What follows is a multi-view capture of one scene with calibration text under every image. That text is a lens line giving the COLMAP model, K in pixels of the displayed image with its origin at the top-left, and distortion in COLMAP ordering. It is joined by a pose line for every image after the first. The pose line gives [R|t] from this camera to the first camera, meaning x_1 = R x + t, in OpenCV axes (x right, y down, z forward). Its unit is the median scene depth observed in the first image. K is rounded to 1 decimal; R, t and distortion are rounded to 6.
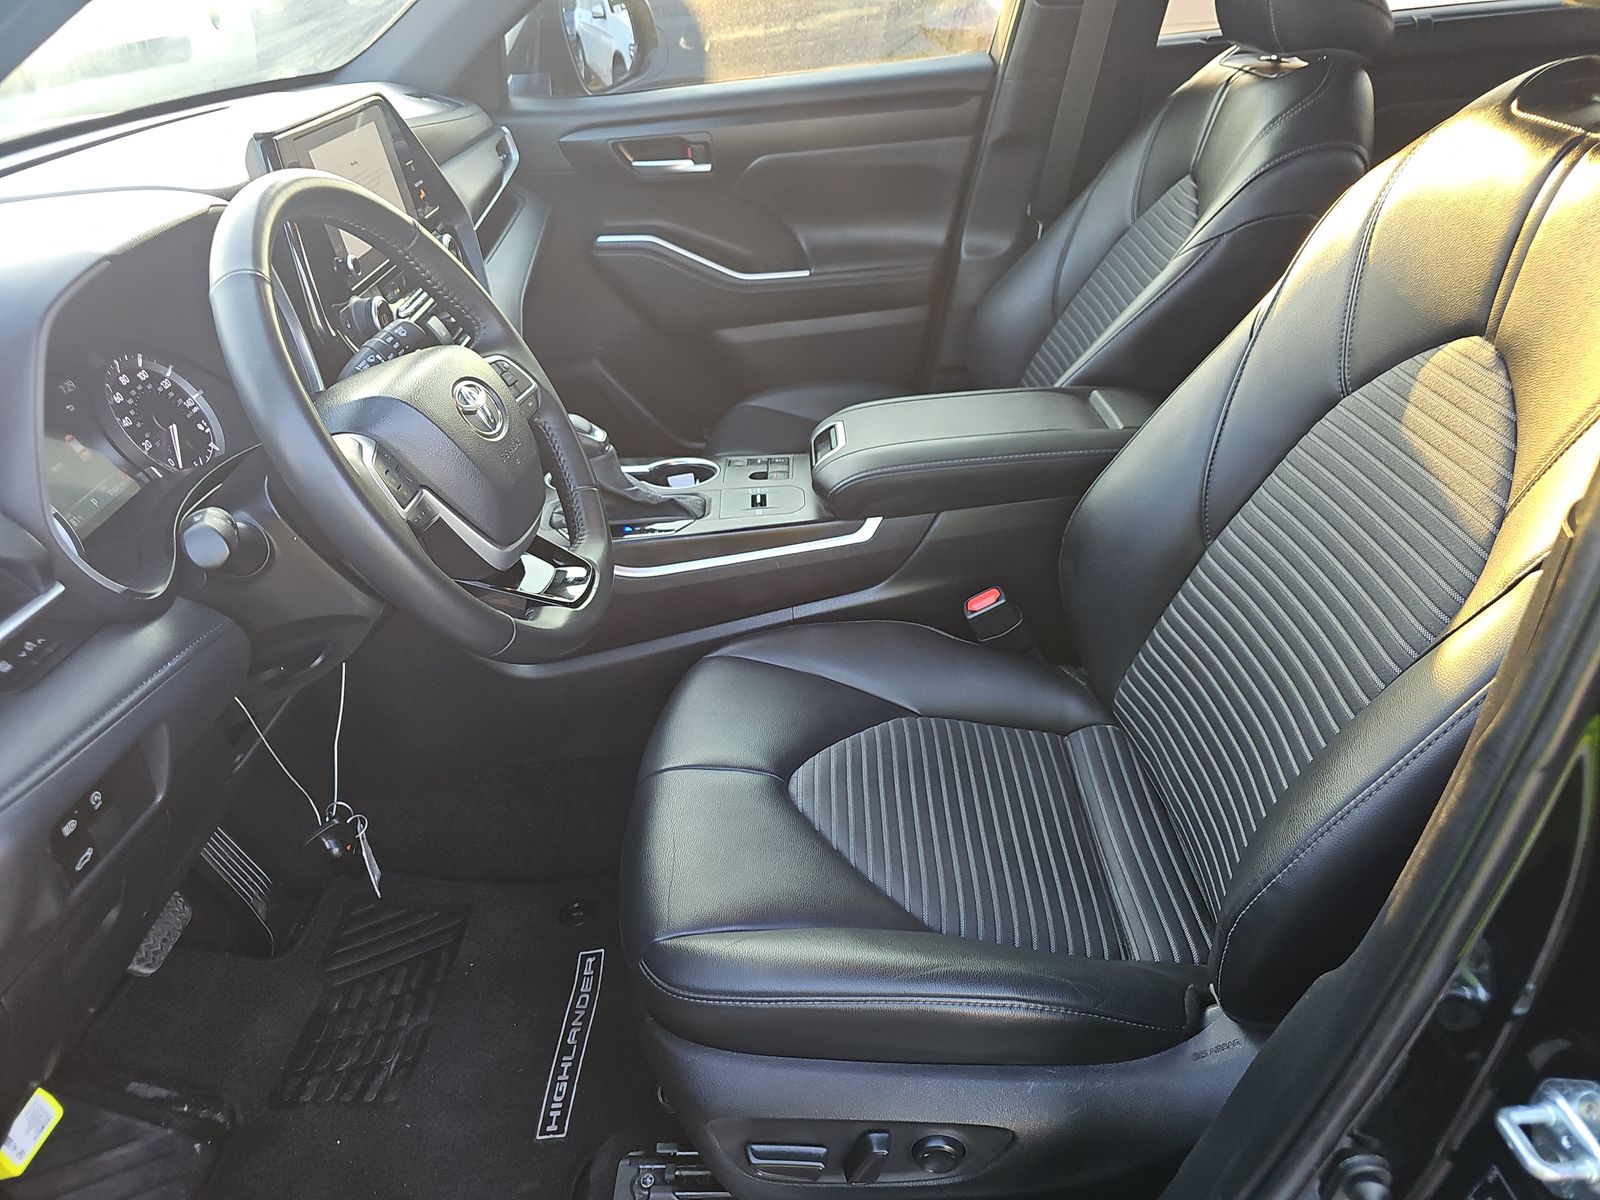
lens RADIAL K [[1063.2, 0, 788.4], [0, 1063.2, 616.6], [0, 0, 1]] dist [0.029356, -0.029740]
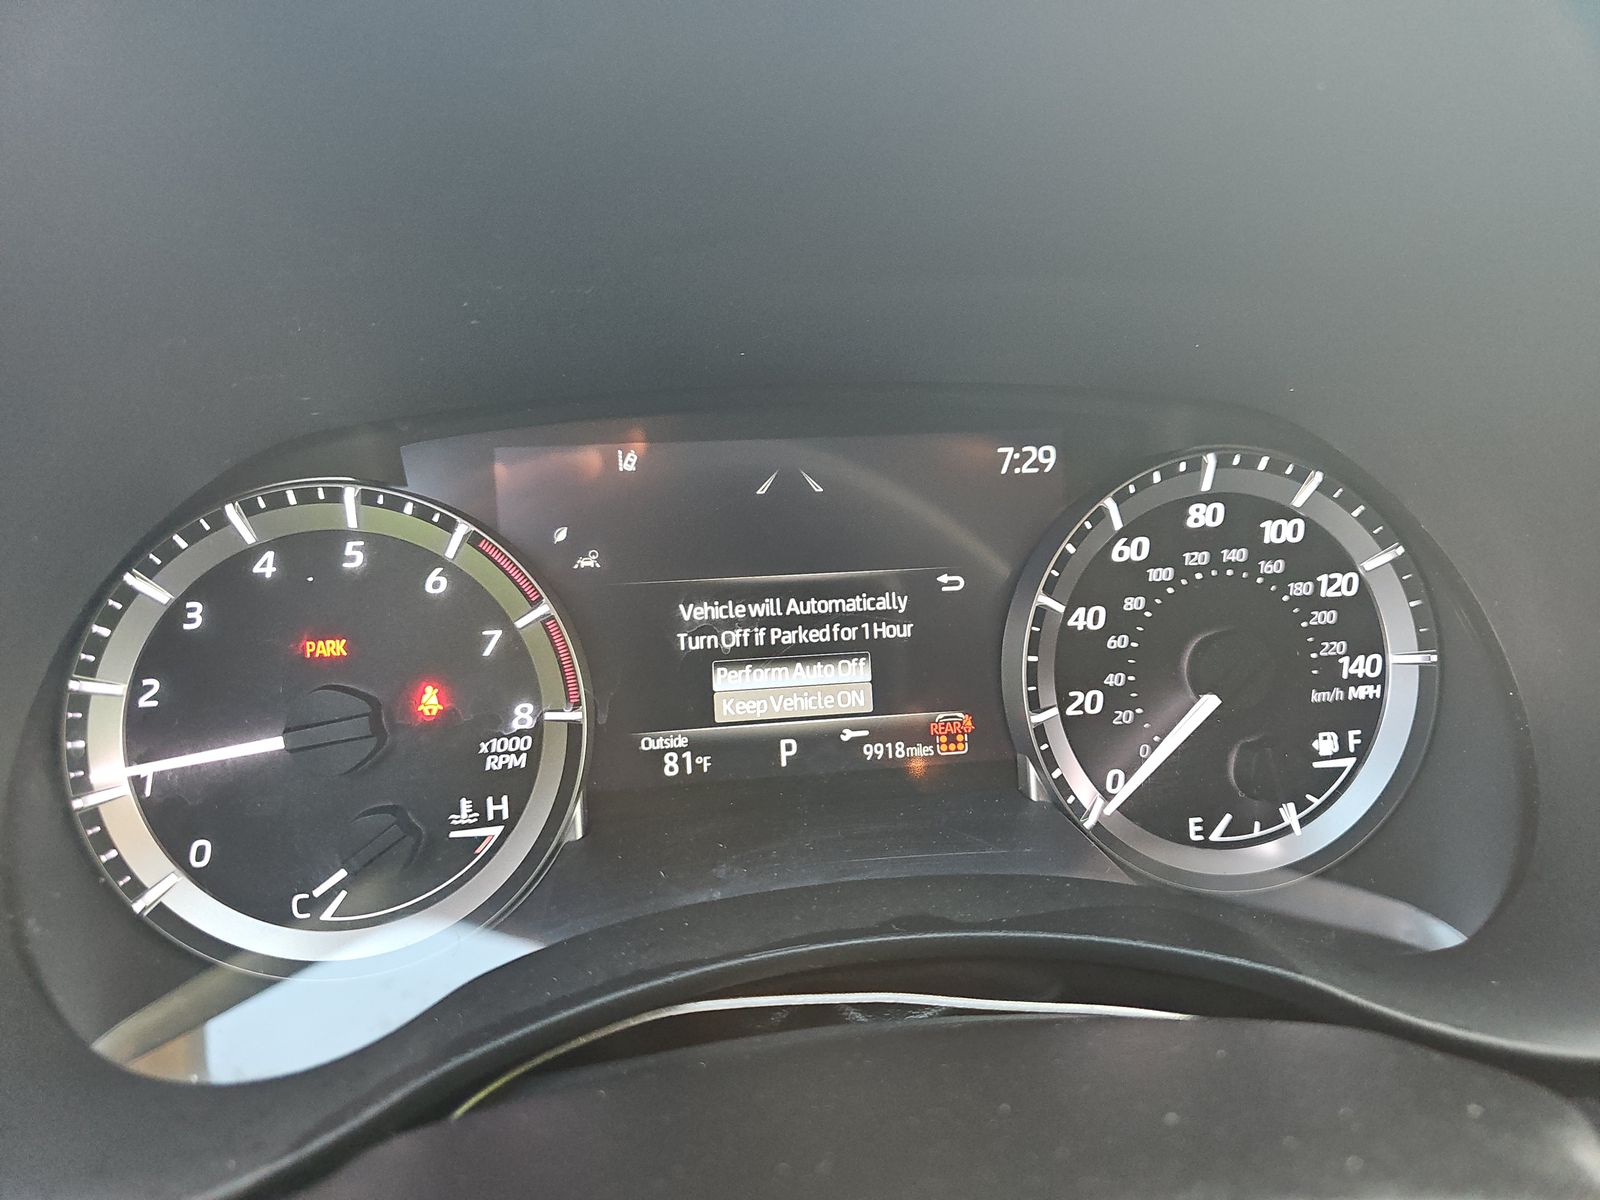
lens RADIAL K [[1063.2, 0, 789.9], [0, 1063.2, 587.8], [0, 0, 1]] dist [0.029356, -0.029740]
pose [[0.143518, 0.480485, -0.865180, -0.325244], [-0.559522, 0.760490, 0.329530, -0.226354], [0.816295, 0.436794, 0.377986, 0.736098]]
